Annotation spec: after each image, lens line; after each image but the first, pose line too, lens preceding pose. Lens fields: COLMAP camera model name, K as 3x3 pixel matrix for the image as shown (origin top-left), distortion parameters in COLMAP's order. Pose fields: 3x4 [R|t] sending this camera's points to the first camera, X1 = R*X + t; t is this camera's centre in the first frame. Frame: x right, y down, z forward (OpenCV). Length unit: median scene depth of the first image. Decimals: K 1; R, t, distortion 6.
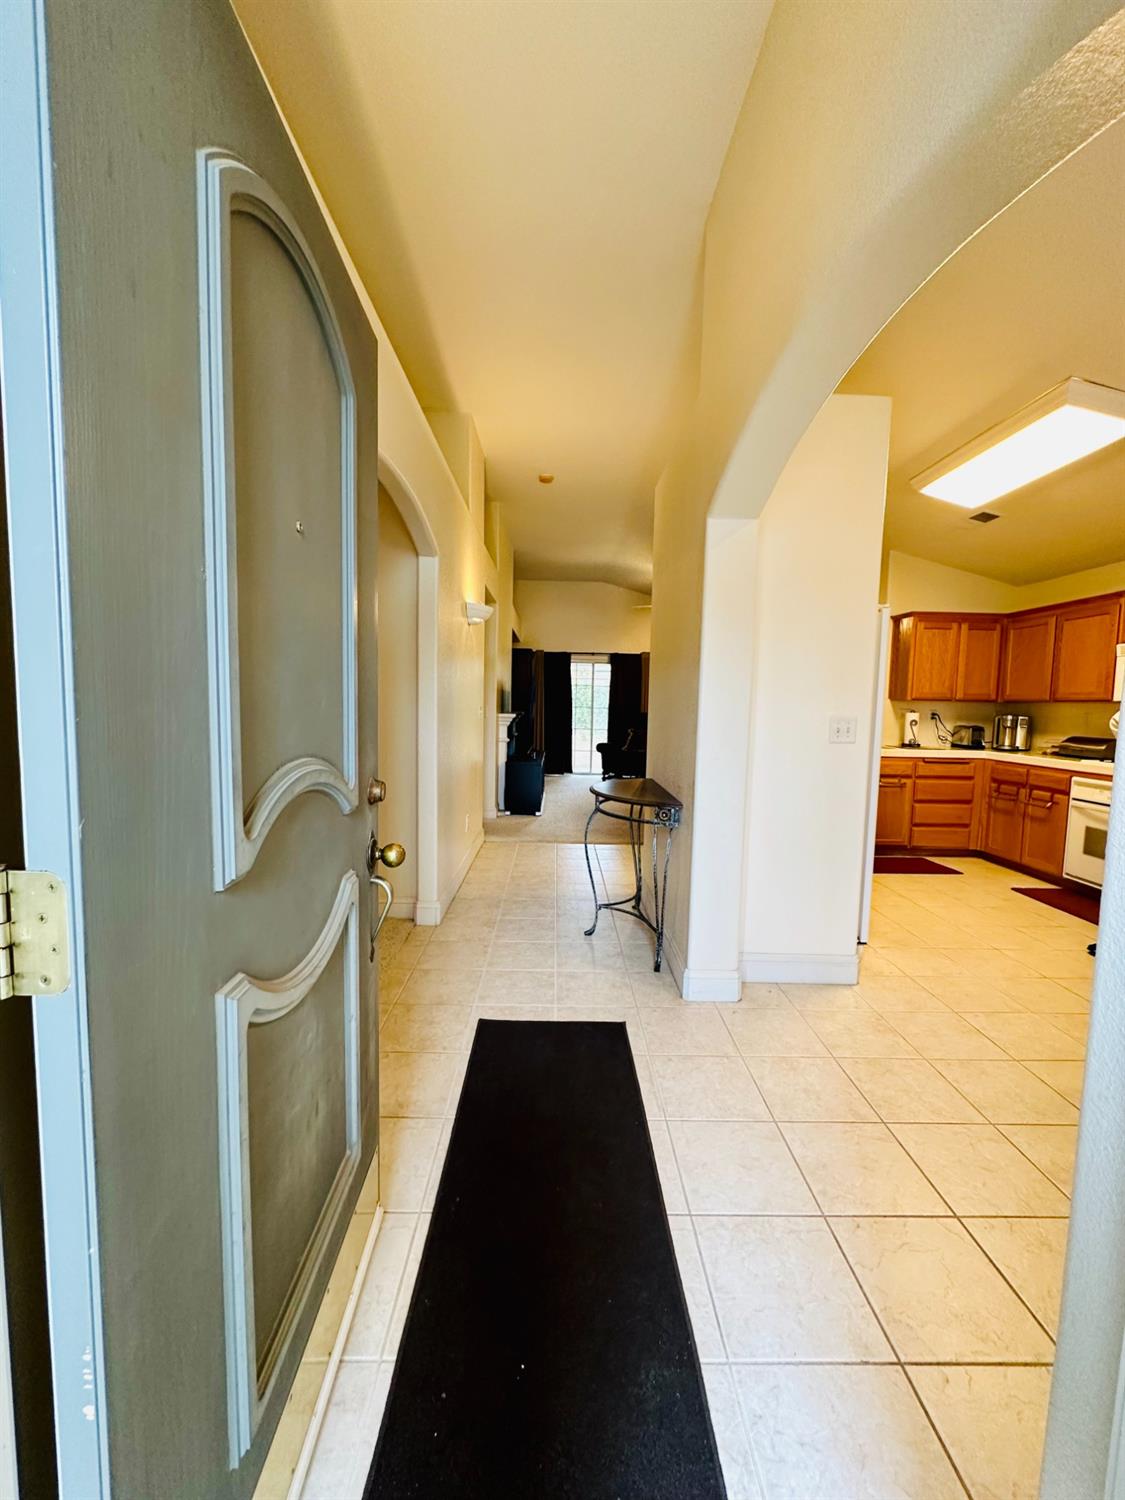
lens RADIAL K [[597.9, 0, 562.5], [0, 597.9, 750.0], [0, 0, 1]] dist [-0.001788, 0.000017]
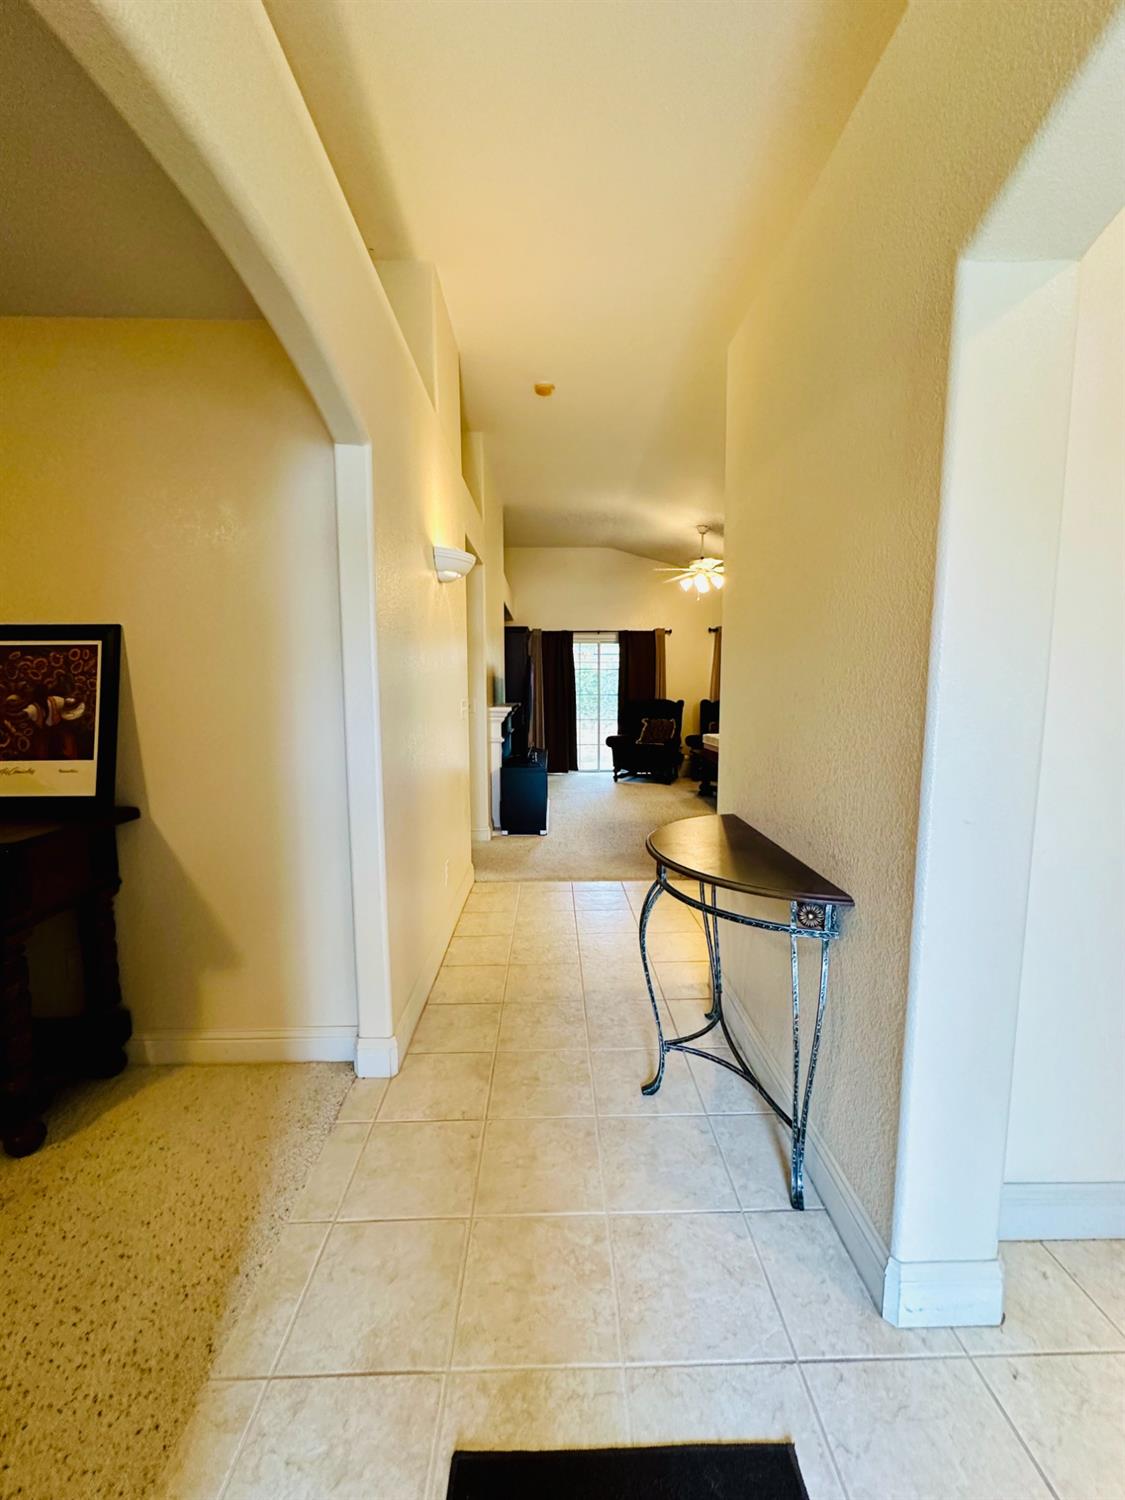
lens RADIAL K [[597.9, 0, 562.5], [0, 597.9, 750.0], [0, 0, 1]] dist [-0.001788, 0.000017]
pose [[0.999628, -0.026026, 0.008110, -0.023264], [0.025810, 0.999335, 0.025762, -0.028277], [-0.008775, -0.025543, 0.999635, 0.261089]]
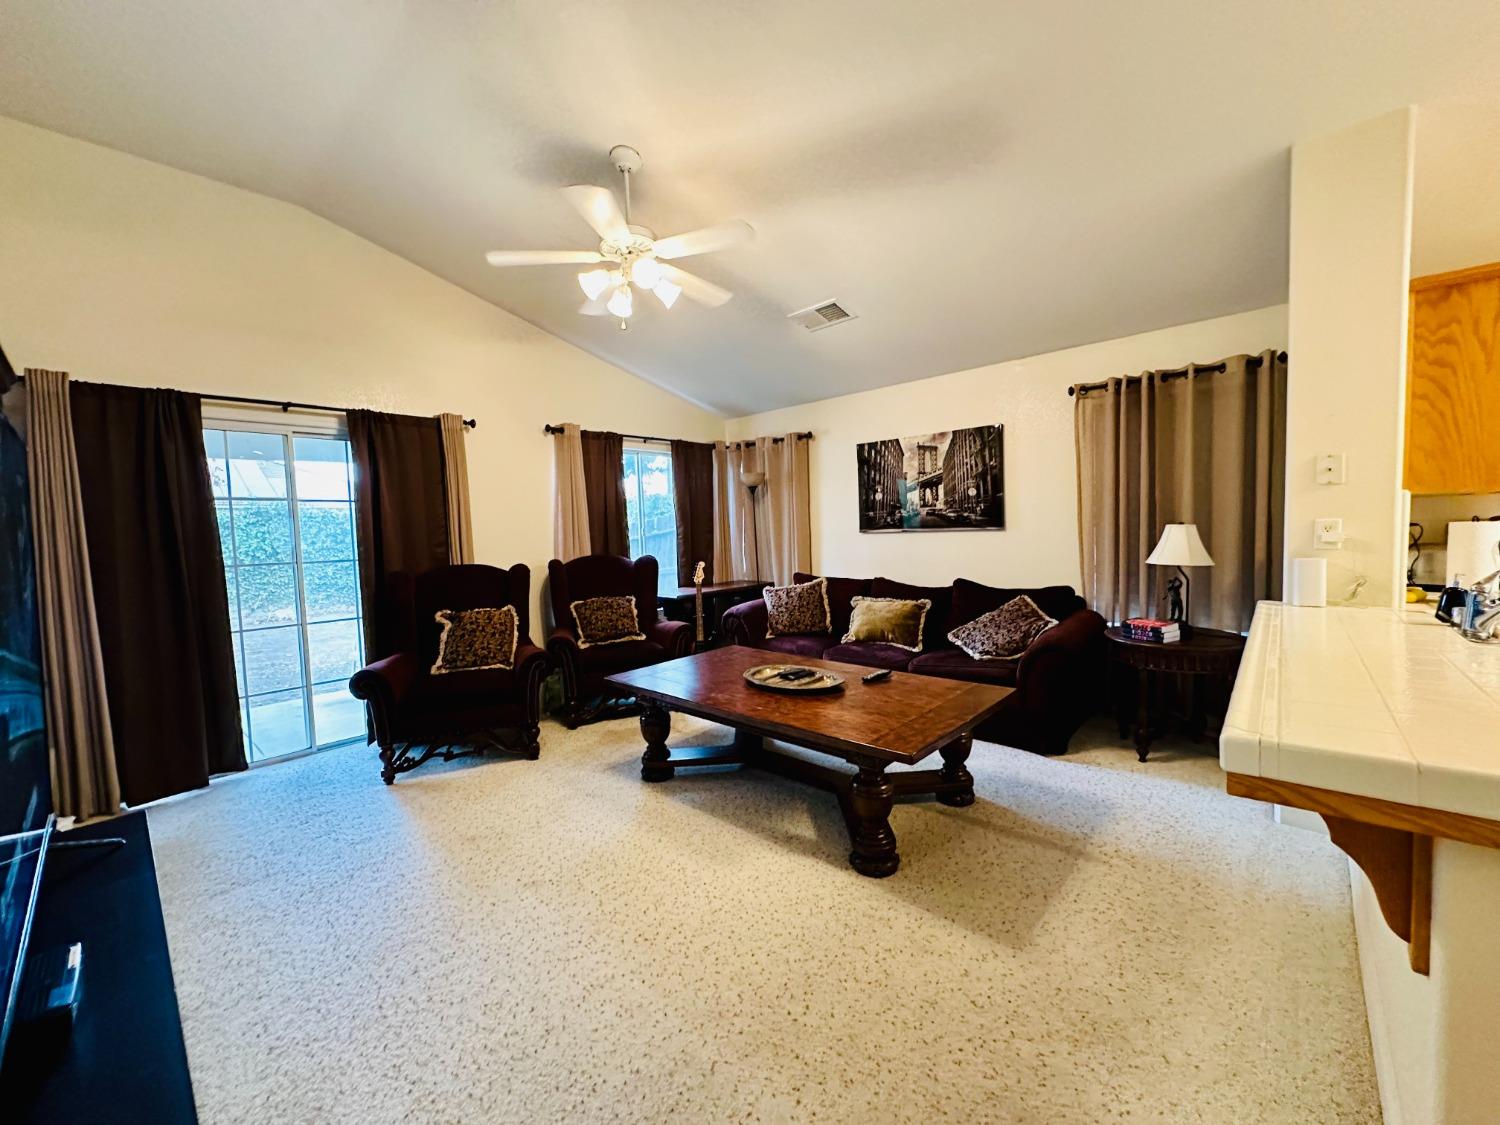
lens RADIAL K [[597.9, 0, 750.0], [0, 597.9, 562.5], [0, 0, 1]] dist [-0.001788, 0.000017]
pose [[0.675250, -0.090067, 0.732070, -0.052590], [0.108477, 0.993851, 0.022217, -0.098824], [-0.729569, 0.064411, 0.680867, 1.116836]]
